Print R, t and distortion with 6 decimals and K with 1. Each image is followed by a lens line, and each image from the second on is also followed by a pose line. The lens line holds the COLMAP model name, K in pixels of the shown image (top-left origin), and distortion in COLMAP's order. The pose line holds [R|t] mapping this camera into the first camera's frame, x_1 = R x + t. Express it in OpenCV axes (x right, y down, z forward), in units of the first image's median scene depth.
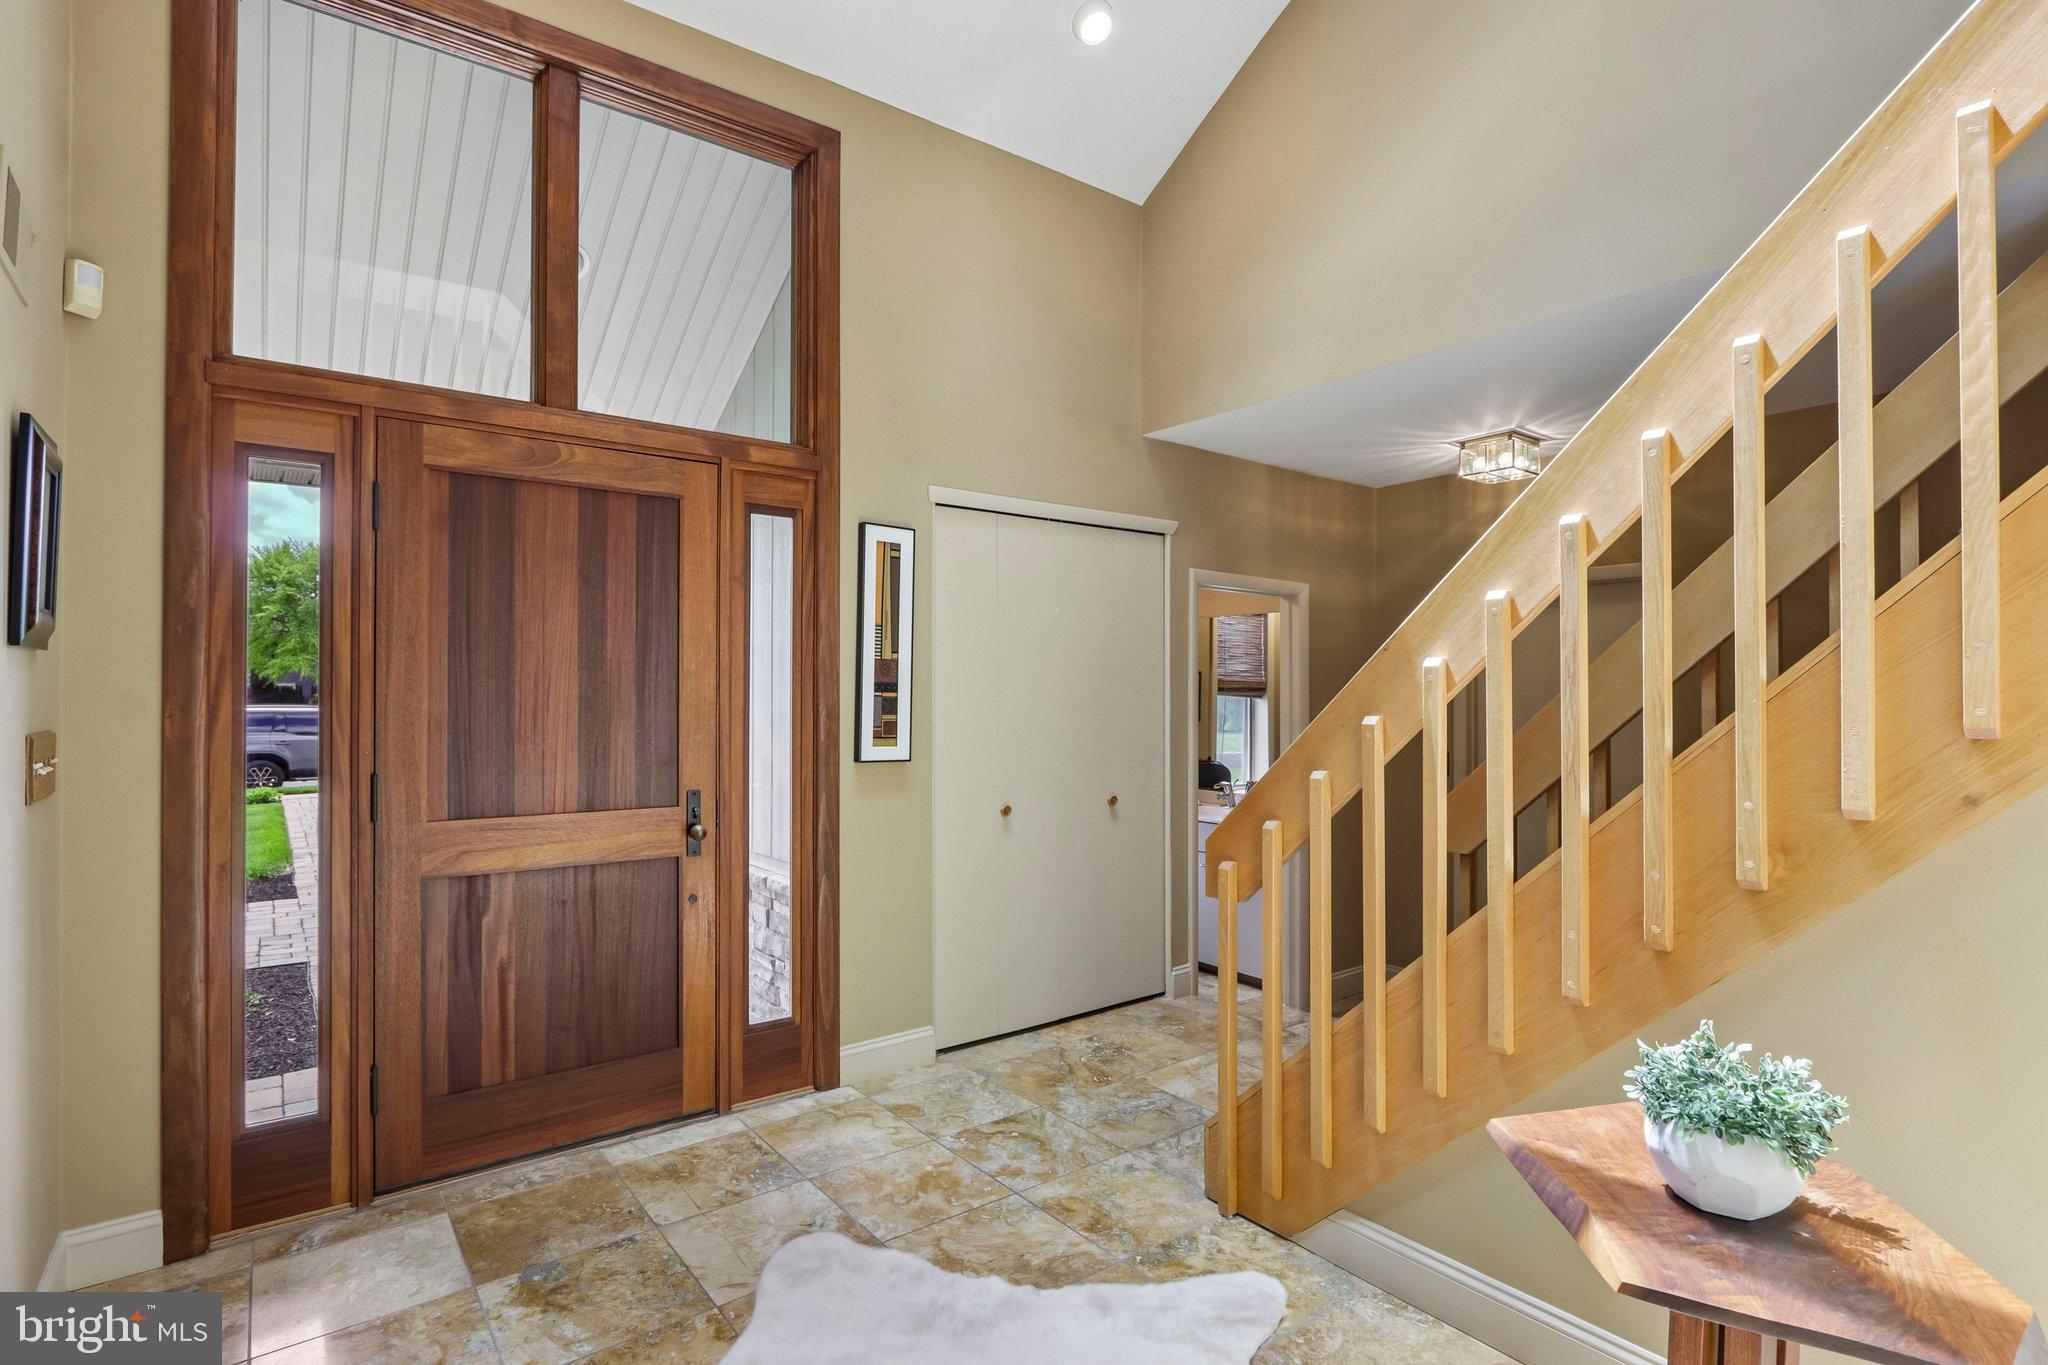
lens RADIAL K [[1006.0, 0, 1026.5], [0, 1006.0, 690.3], [0, 0, 1]] dist [-0.012491, 0.000922]
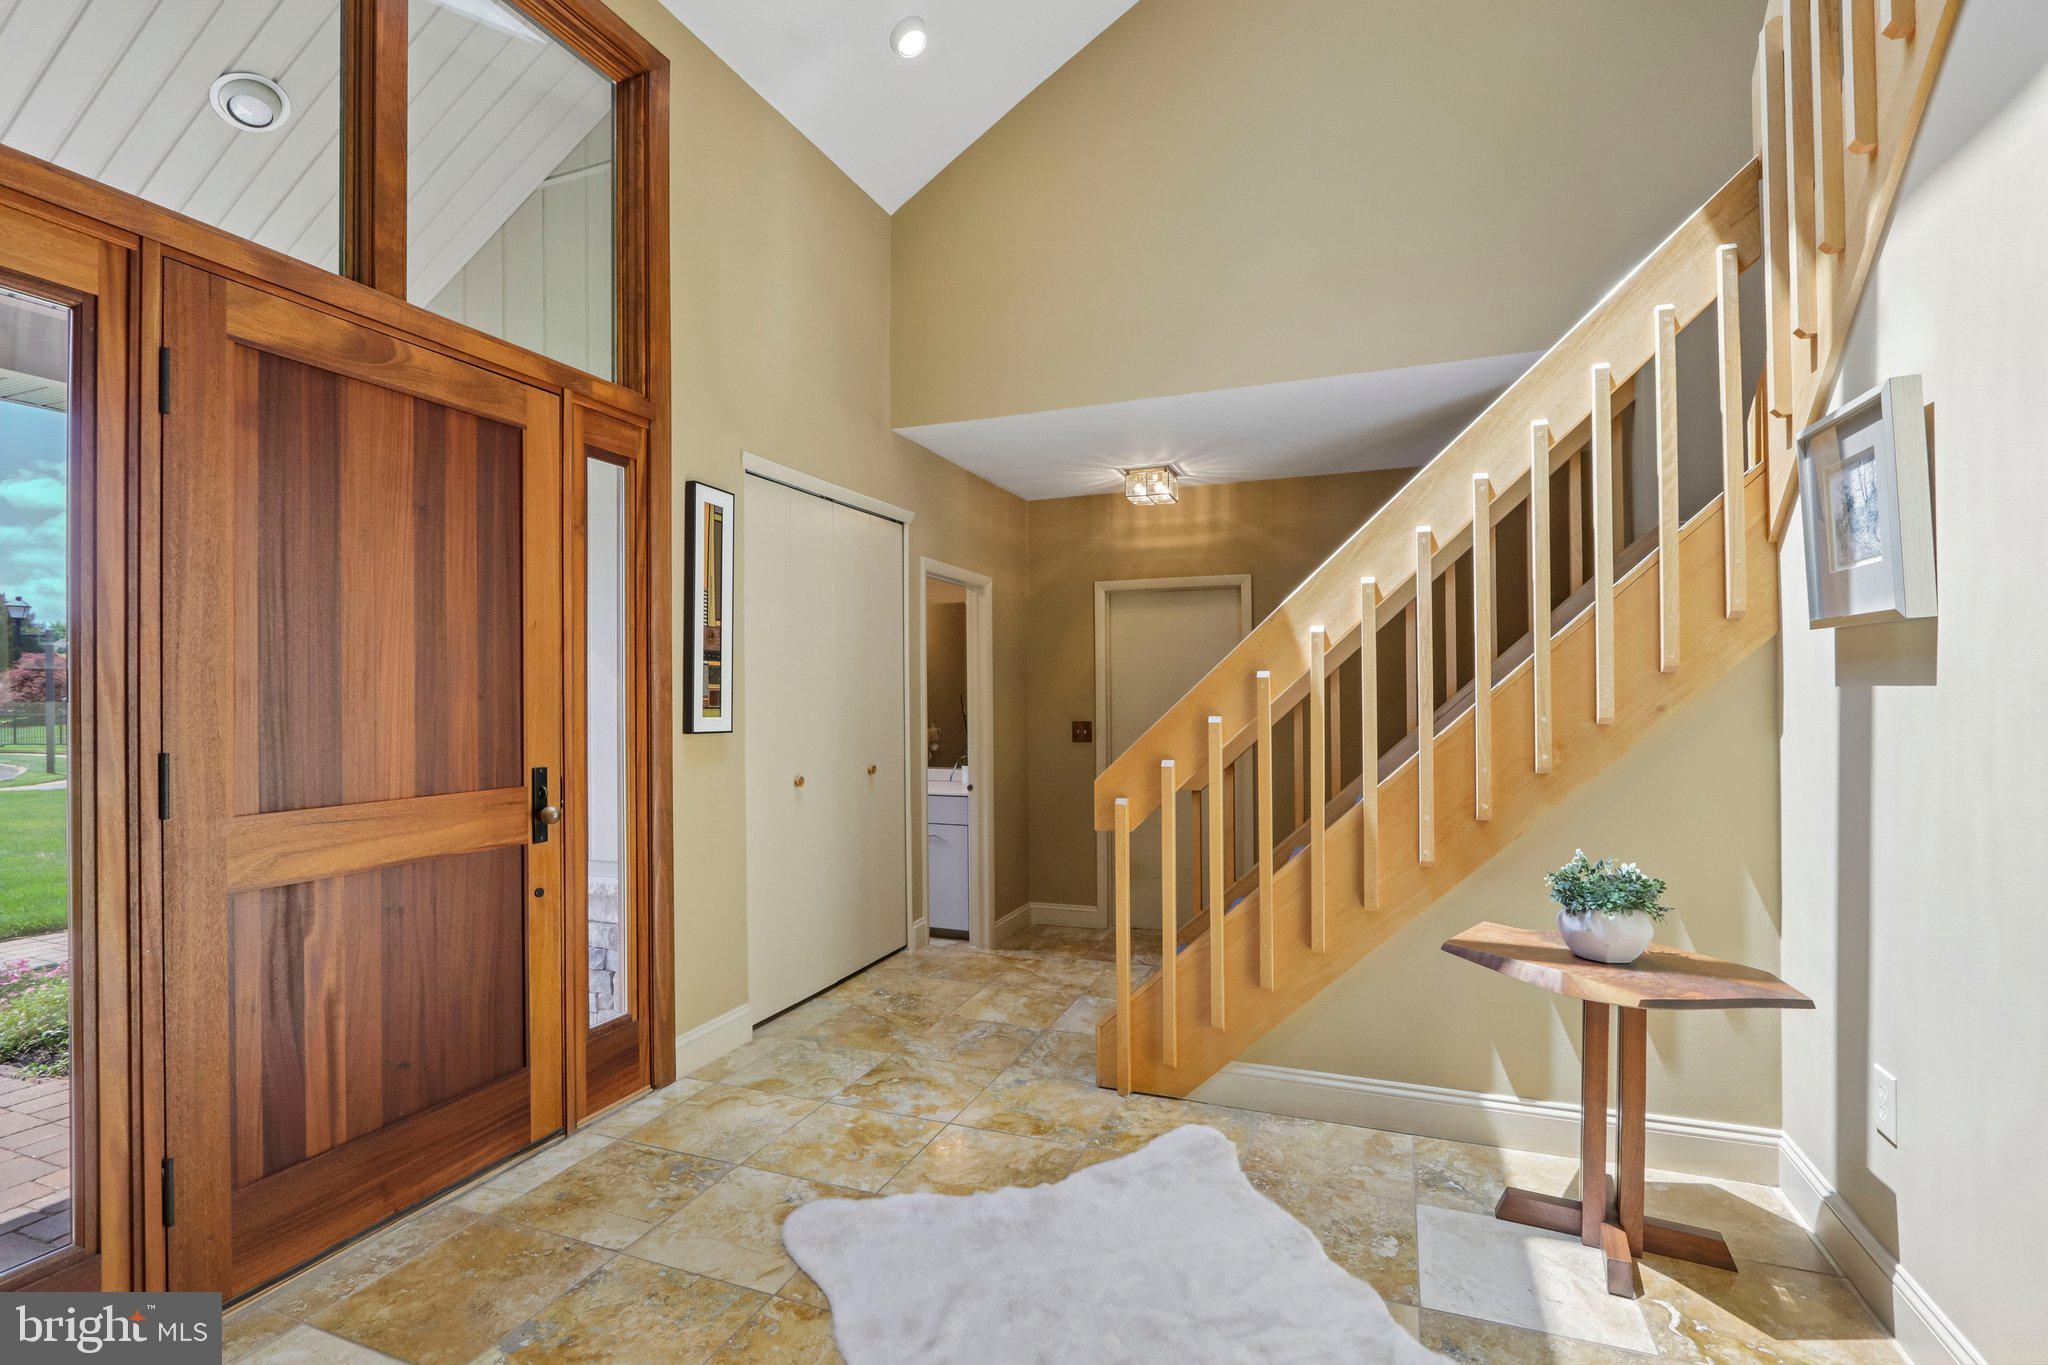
lens RADIAL K [[943.3, 0, 1031.0], [0, 943.3, 691.0], [0, 0, 1]] dist [-0.013048, 0.000121]
pose [[0.853520, -0.005314, 0.521032, -0.416936], [0.004800, 0.999986, 0.002336, 0.036130], [-0.521037, 0.000507, 0.853534, 0.091787]]
